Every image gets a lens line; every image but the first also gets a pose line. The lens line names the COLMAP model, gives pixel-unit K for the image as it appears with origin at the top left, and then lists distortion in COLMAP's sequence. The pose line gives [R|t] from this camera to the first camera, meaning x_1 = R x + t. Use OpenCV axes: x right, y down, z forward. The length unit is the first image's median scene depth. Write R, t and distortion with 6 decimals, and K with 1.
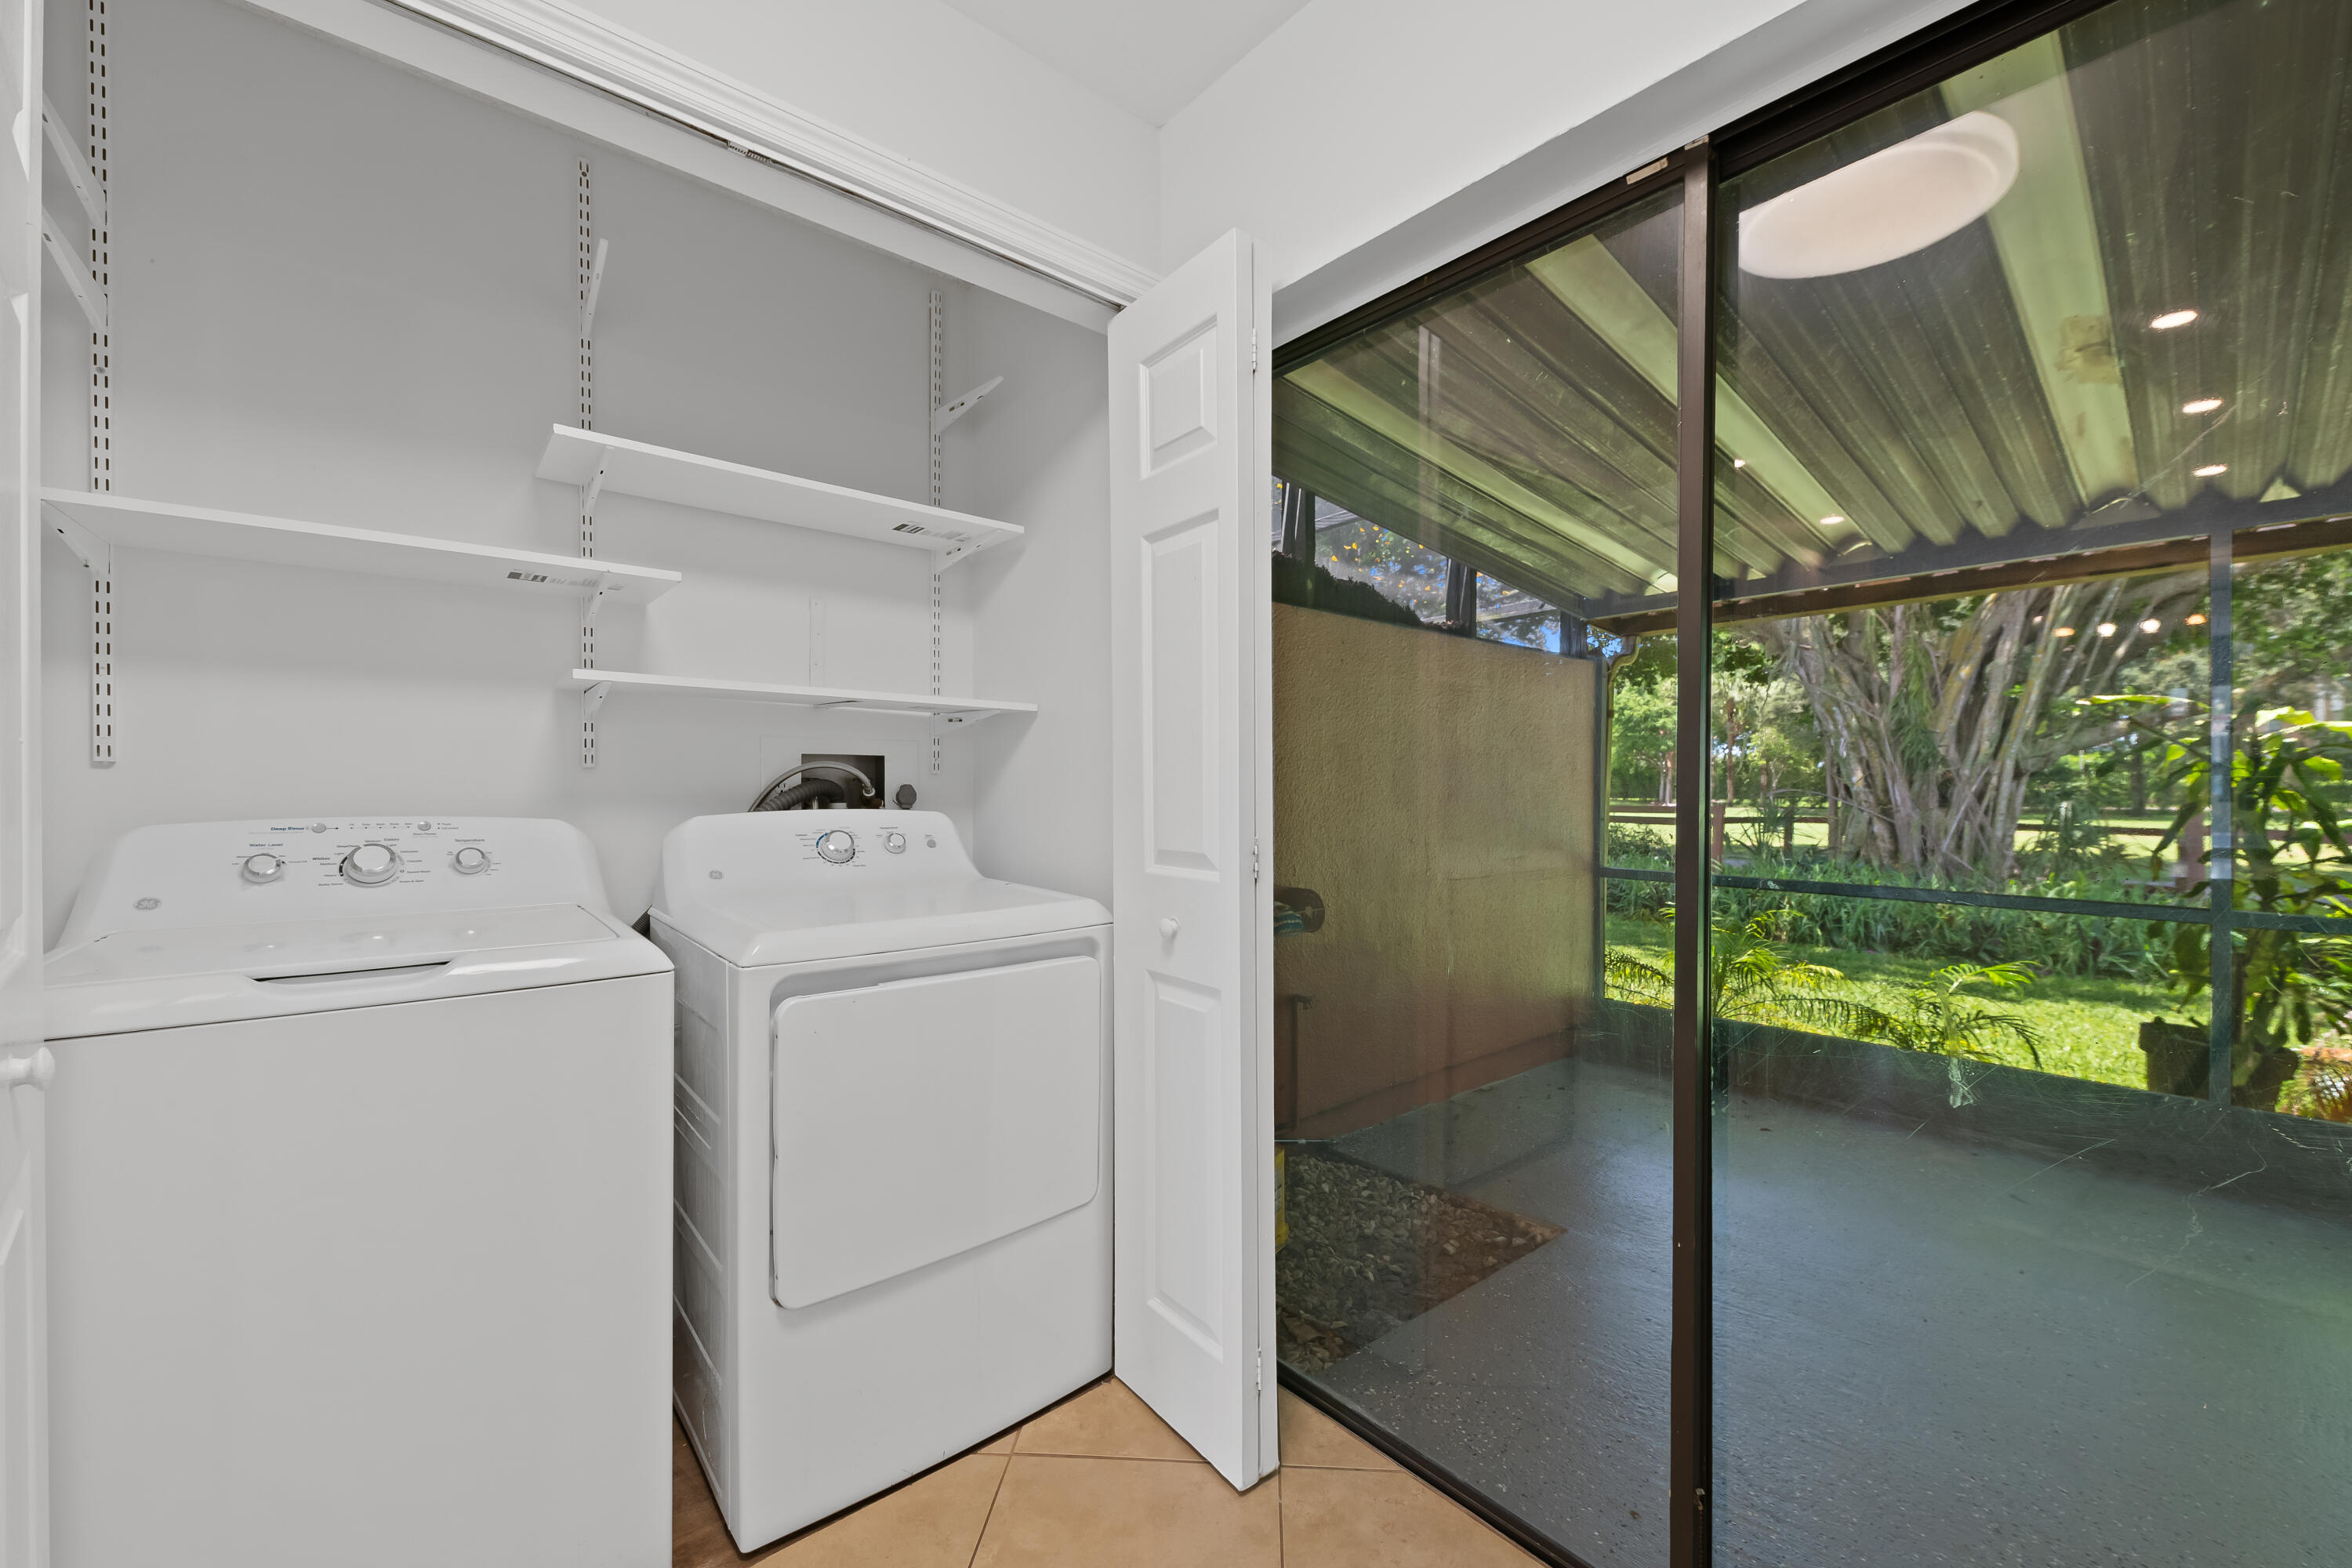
lens RADIAL K [[926.5, 0, 1185.5], [0, 926.5, 787.0], [0, 0, 1]] dist [-0.000624, -0.000485]
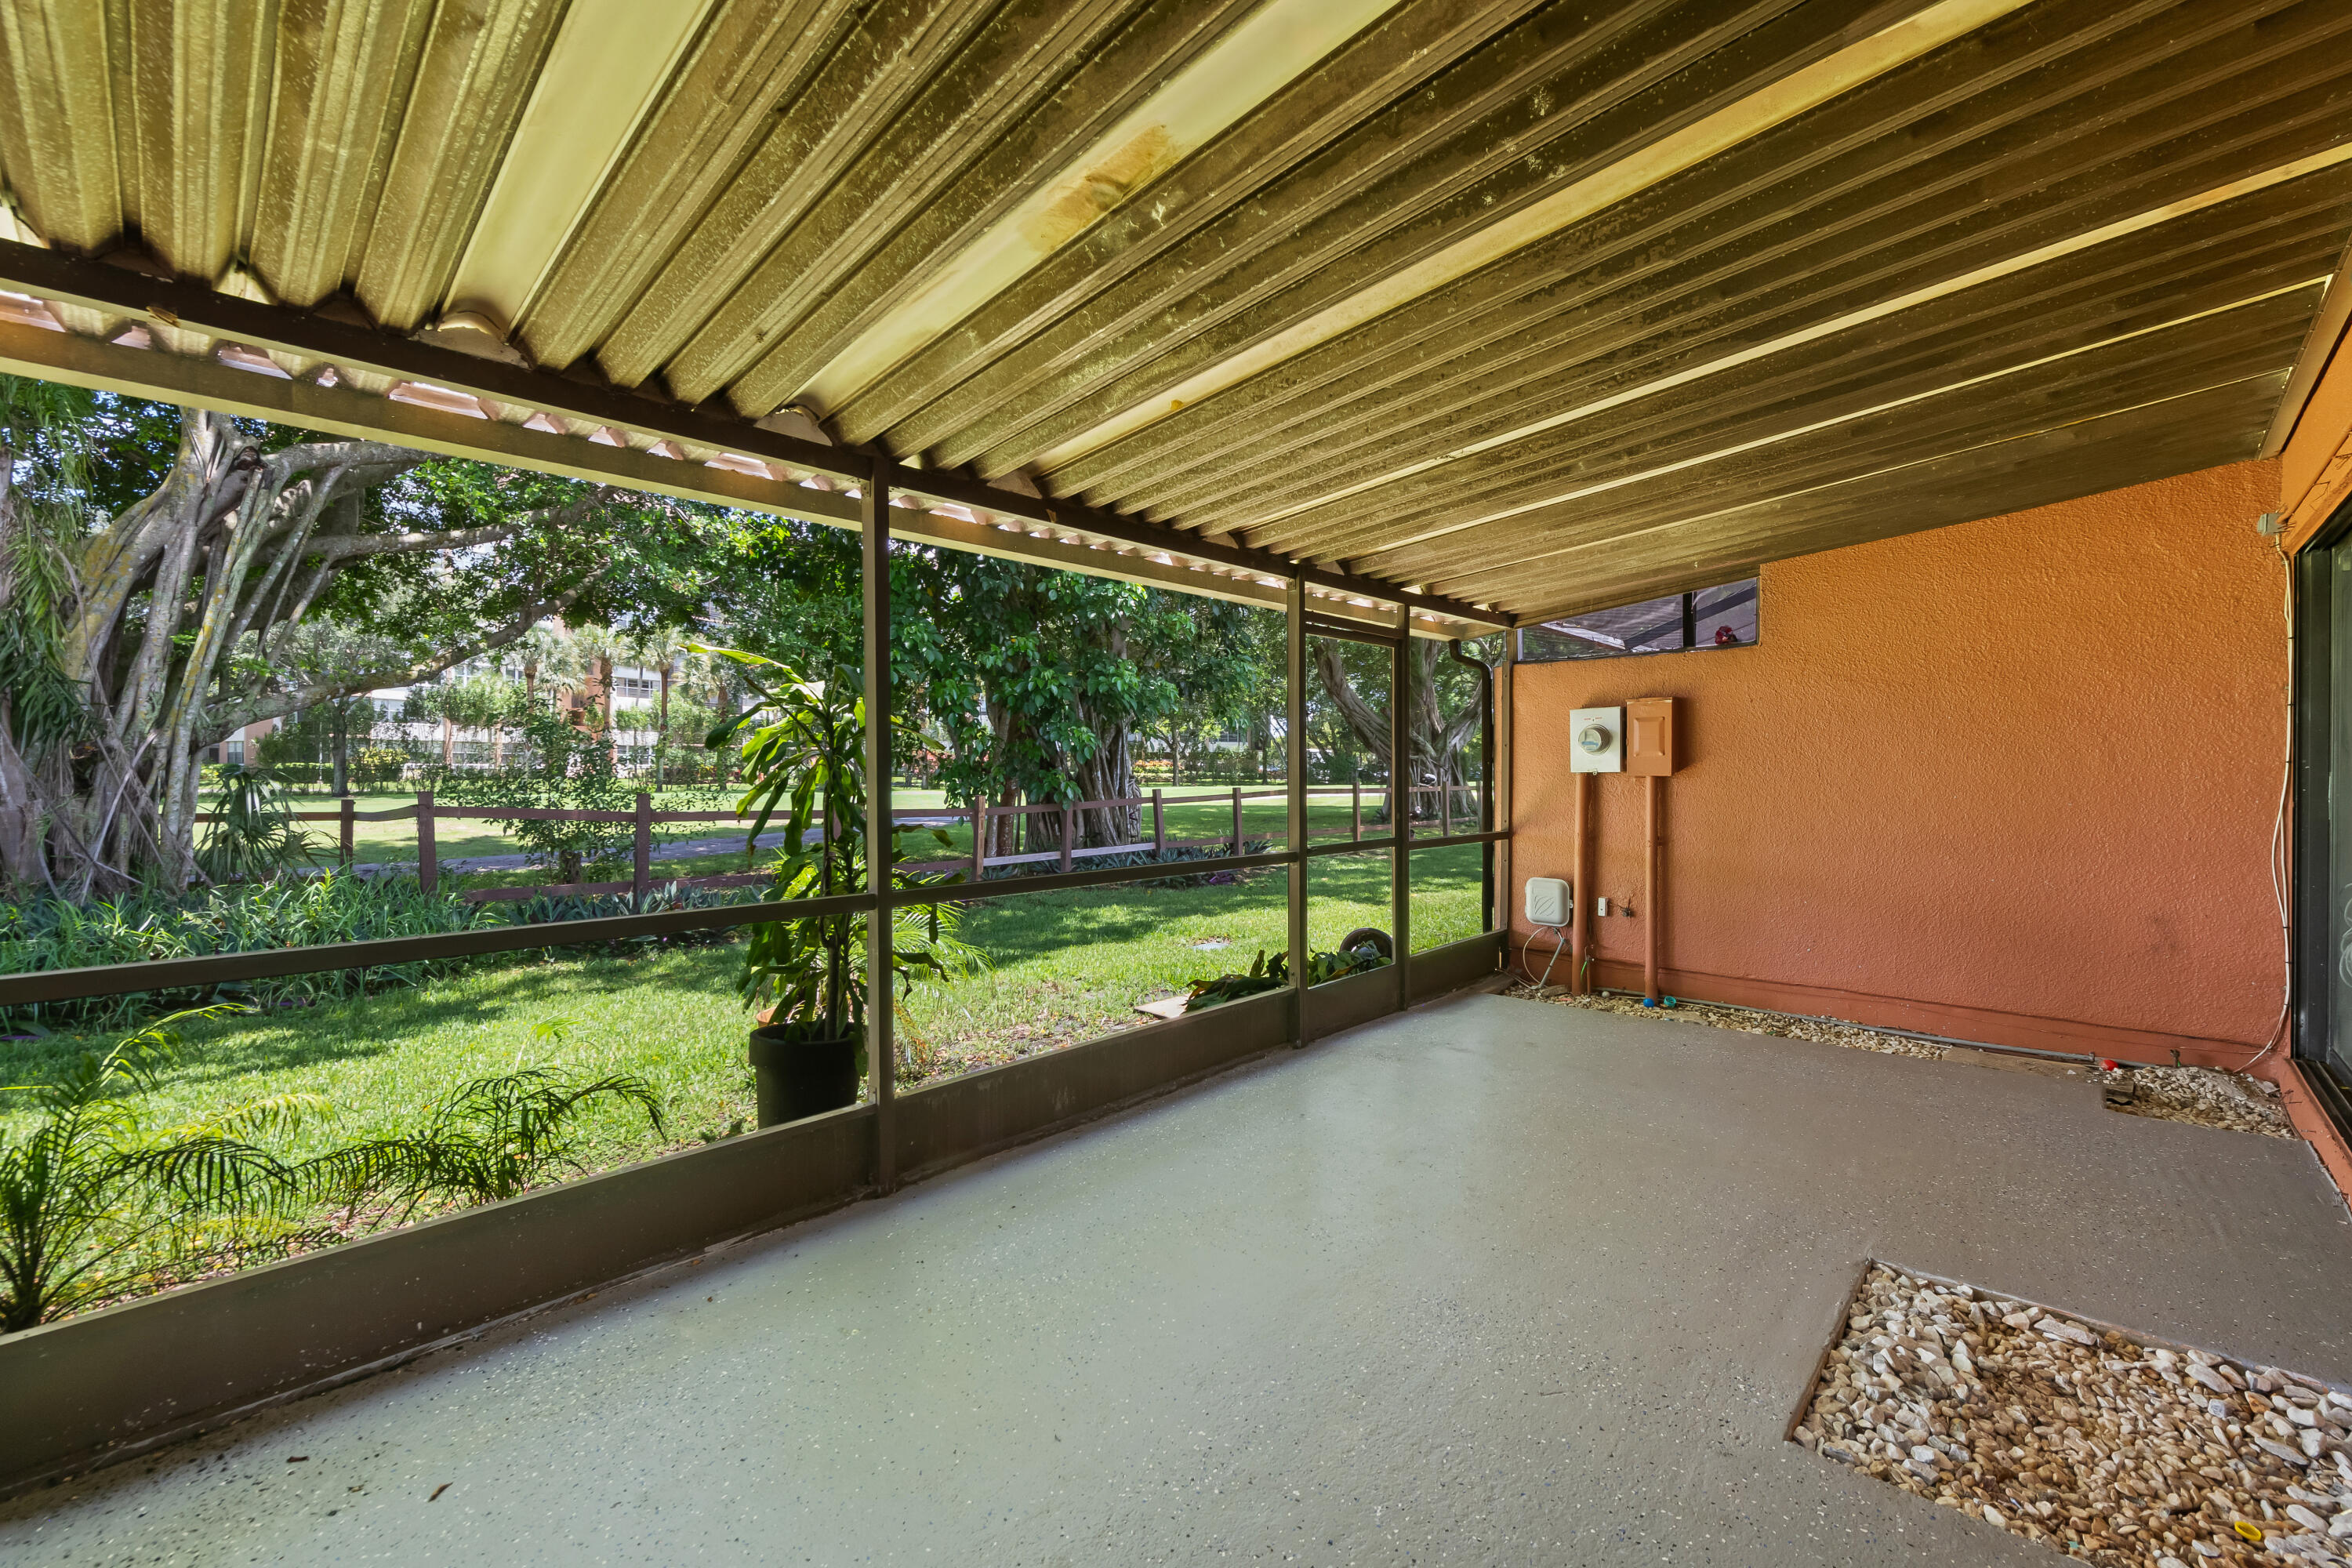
lens RADIAL K [[956.7, 0, 1181.2], [0, 956.7, 785.3], [0, 0, 1]] dist [-0.001110, -0.000073]
pose [[-0.094054, -0.016368, 0.995433, 0.052832], [-0.000978, 0.999866, 0.016349, 0.003219], [-0.995567, 0.000564, -0.094058, 0.278982]]
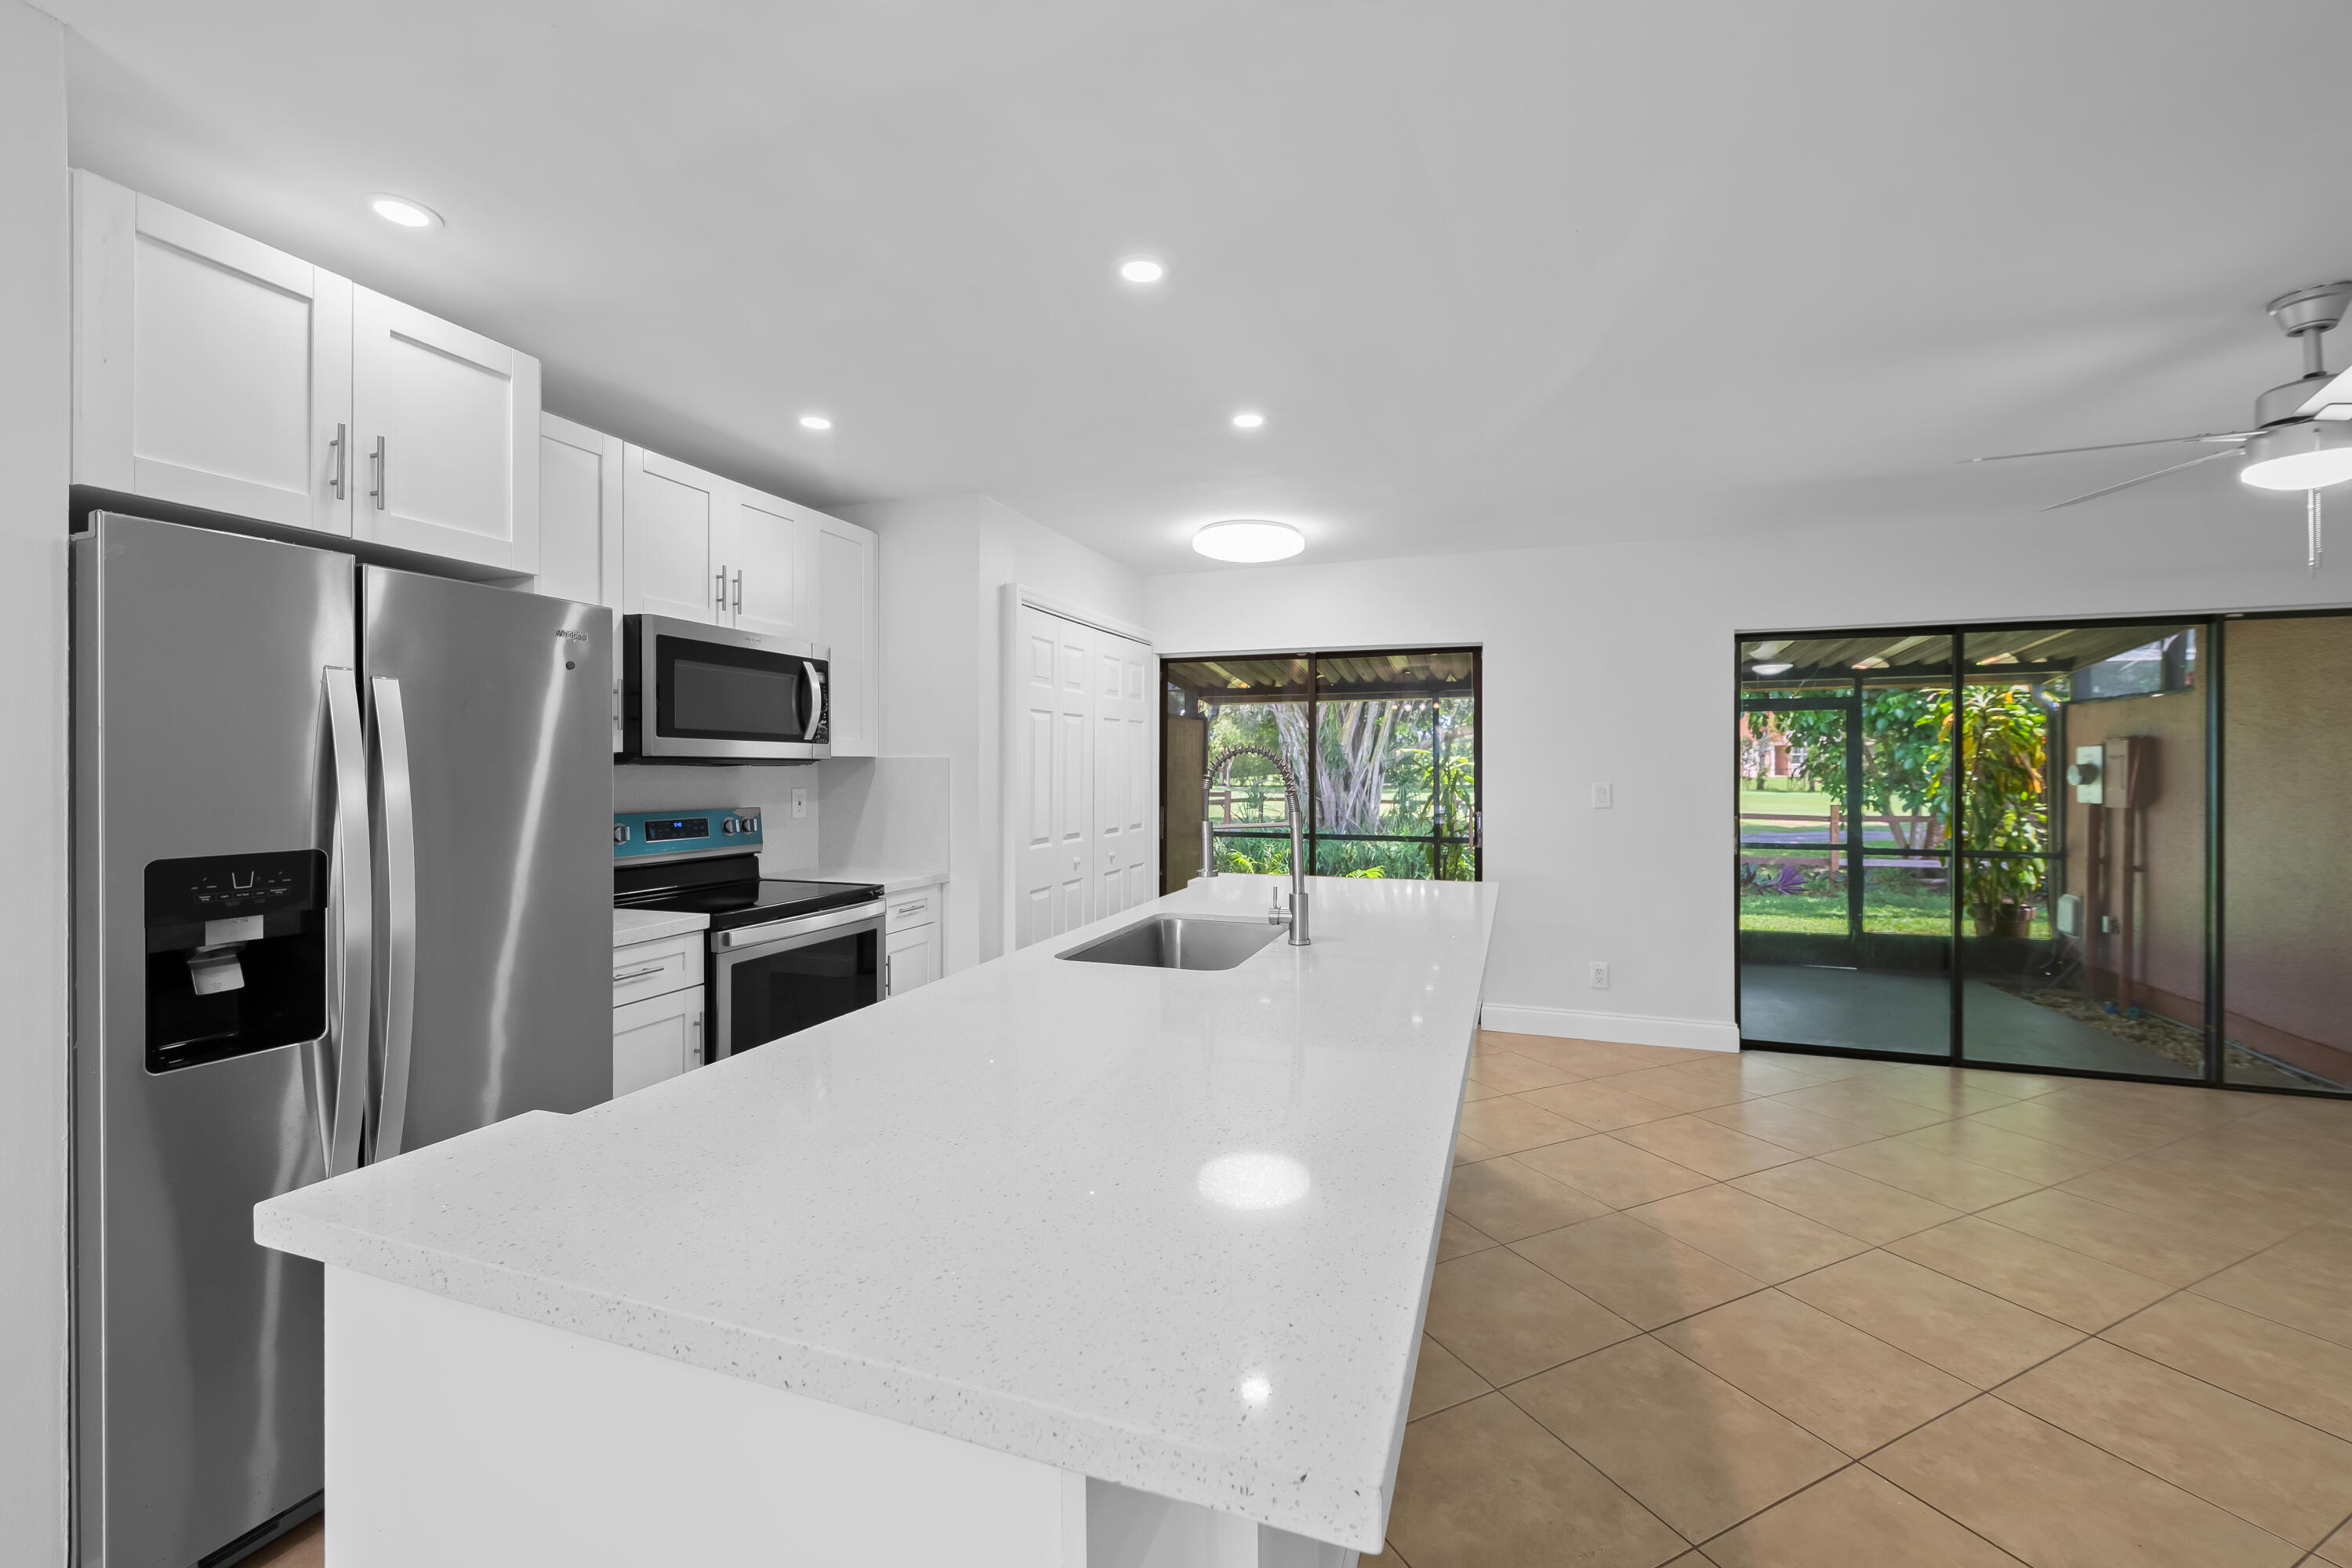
lens RADIAL K [[959.0, 0, 1188.2], [0, 959.0, 767.4], [0, 0, 1]] dist [0.002205, -0.000263]
pose [[0.863573, -0.001244, 0.504222, -0.283931], [0.000105, 0.999997, 0.002286, -0.023967], [-0.504224, -0.001921, 0.863571, -0.331132]]
